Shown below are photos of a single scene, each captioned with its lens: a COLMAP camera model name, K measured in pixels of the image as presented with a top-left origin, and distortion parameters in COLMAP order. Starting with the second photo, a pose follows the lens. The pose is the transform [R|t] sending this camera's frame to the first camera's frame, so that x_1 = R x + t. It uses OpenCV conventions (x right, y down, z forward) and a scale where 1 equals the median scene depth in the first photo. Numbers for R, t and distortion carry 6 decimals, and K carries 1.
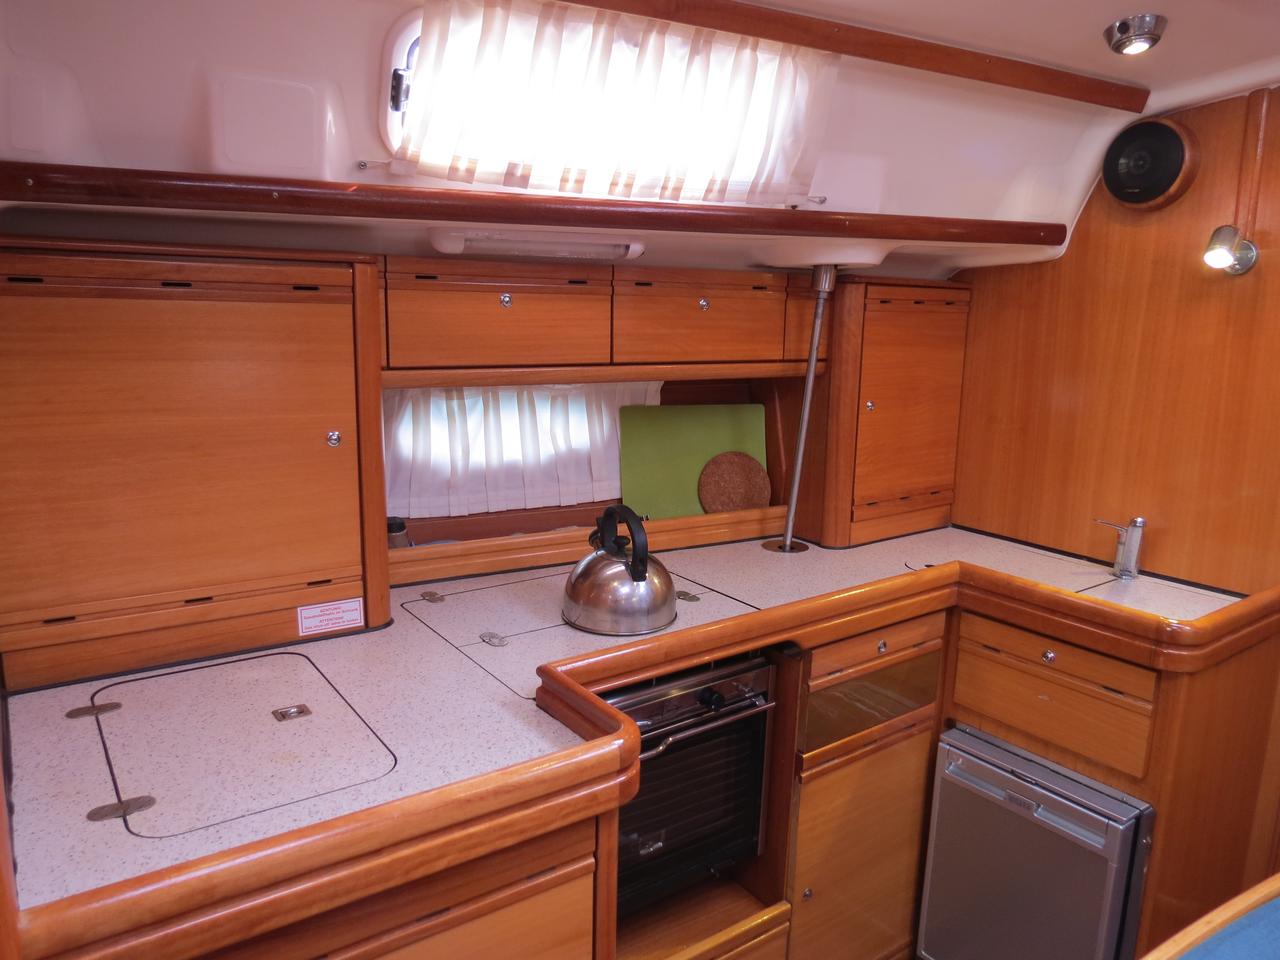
lens RADIAL K [[913.7, 0, 638.7], [0, 913.7, 483.2], [0, 0, 1]] dist [-0.014296, -0.002229]
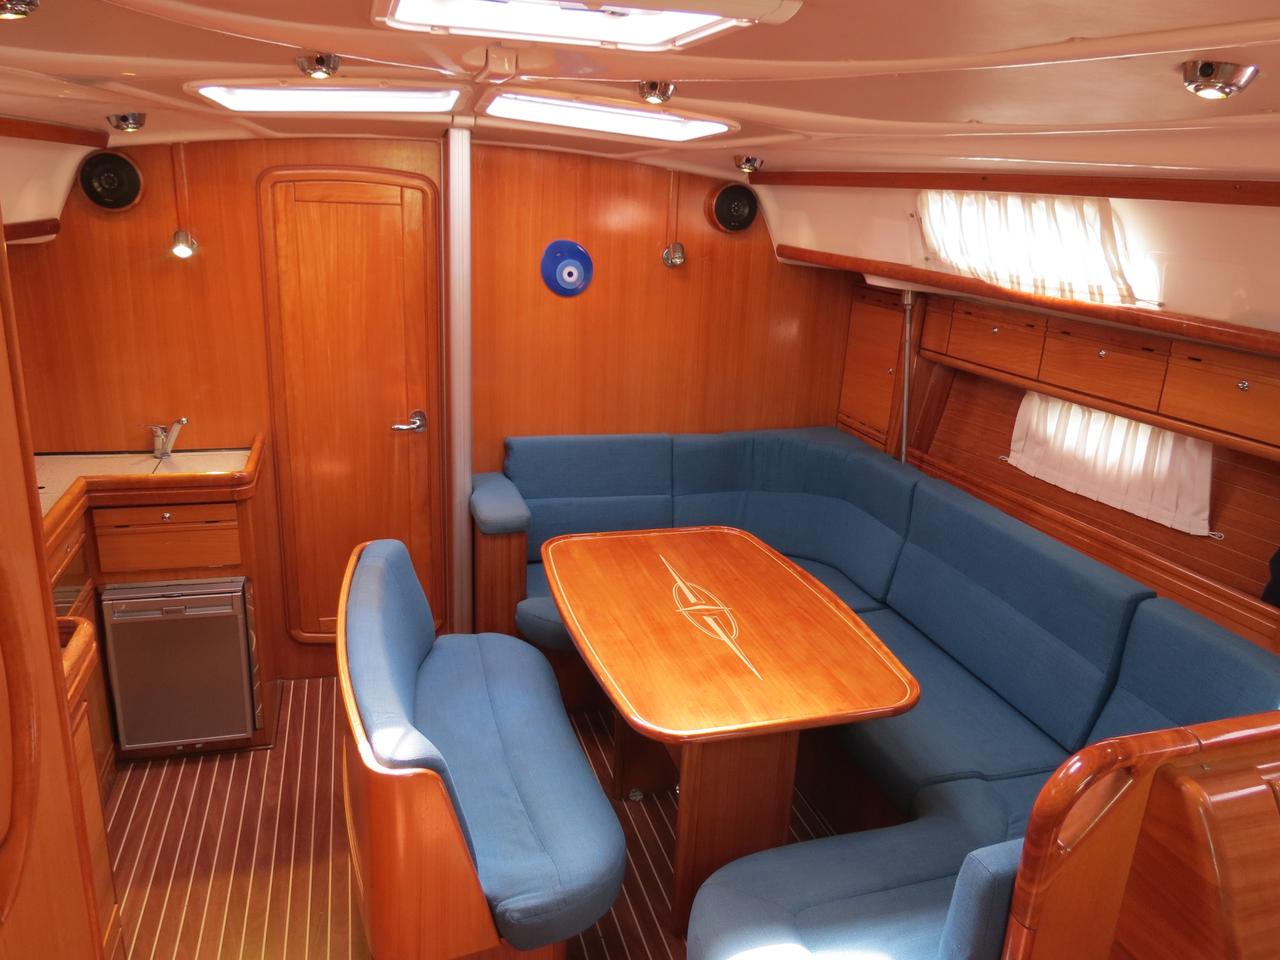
lens RADIAL K [[913.7, 0, 640.7], [0, 913.7, 477.4], [0, 0, 1]] dist [-0.014296, -0.002229]
pose [[0.317815, -0.279611, 0.905986, -0.673864], [0.136100, 0.959086, 0.248255, -0.149754], [-0.938334, 0.044406, 0.342867, -0.302244]]
